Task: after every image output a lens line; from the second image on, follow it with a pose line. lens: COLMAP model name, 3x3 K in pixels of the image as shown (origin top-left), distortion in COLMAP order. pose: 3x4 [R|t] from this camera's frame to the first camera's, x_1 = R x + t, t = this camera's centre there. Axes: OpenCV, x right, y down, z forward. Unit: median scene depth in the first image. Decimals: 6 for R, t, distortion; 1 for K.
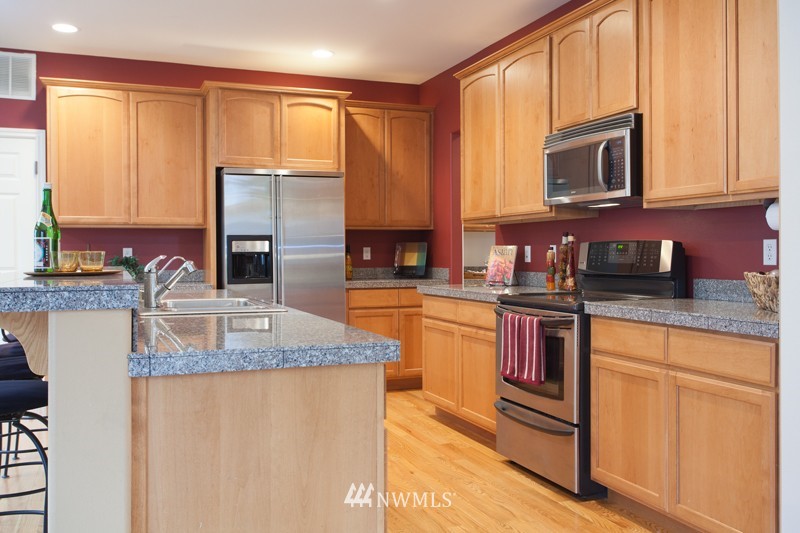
lens RADIAL K [[743.4, 0, 399.4], [0, 743.4, 265.0], [0, 0, 1]] dist [0.008657, 0.000000]
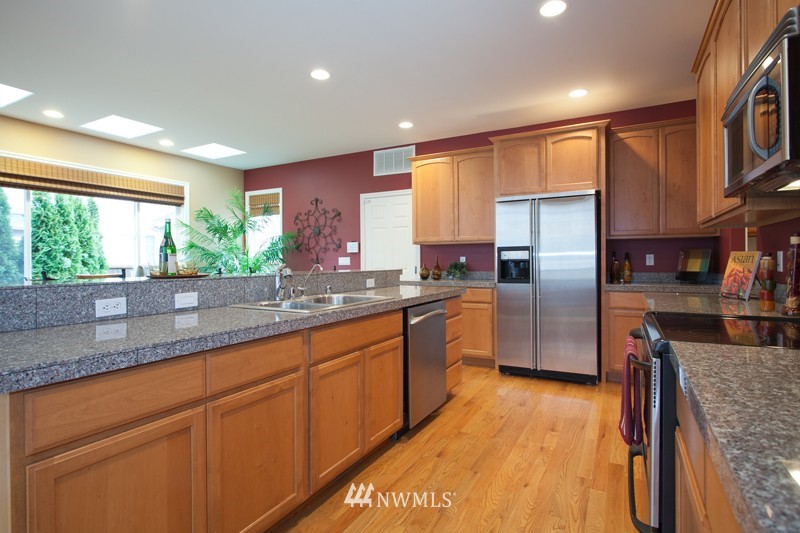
lens RADIAL K [[411.0, 0, 406.4], [0, 411.0, 264.4], [0, 0, 1]] dist [0.004336, 0.001375]
pose [[0.647222, 0.007398, -0.762265, 0.225724], [-0.008660, 0.999960, 0.002352, -0.008155], [0.762252, 0.005079, 0.647260, 0.365250]]
